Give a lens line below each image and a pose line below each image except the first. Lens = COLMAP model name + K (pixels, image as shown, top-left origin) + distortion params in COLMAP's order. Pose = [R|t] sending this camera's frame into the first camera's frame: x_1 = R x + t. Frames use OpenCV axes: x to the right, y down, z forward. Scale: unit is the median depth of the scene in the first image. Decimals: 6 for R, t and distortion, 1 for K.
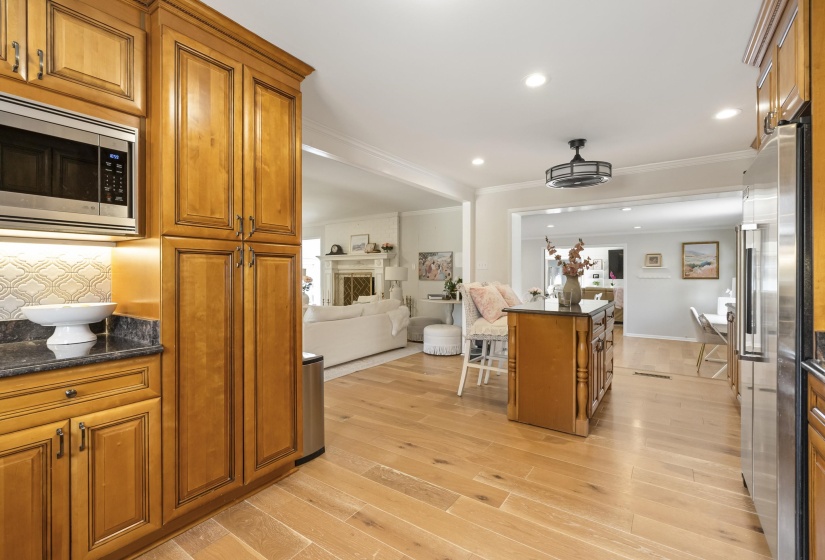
lens RADIAL K [[369.0, 0, 412.5], [0, 369.0, 280.0], [0, 0, 1]] dist [0.000232, -0.000038]
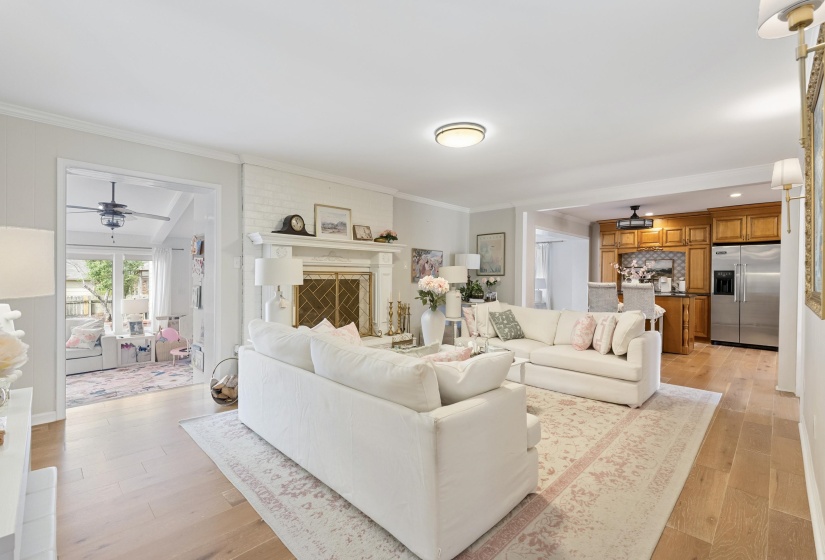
lens RADIAL K [[369.0, 0, 412.5], [0, 369.0, 280.0], [0, 0, 1]] dist [0.000232, -0.000038]
pose [[0.176170, -0.009422, 0.984315, -0.769509], [0.001999, 0.999956, 0.009214, -0.012801], [-0.984358, 0.000345, 0.176181, 0.861668]]
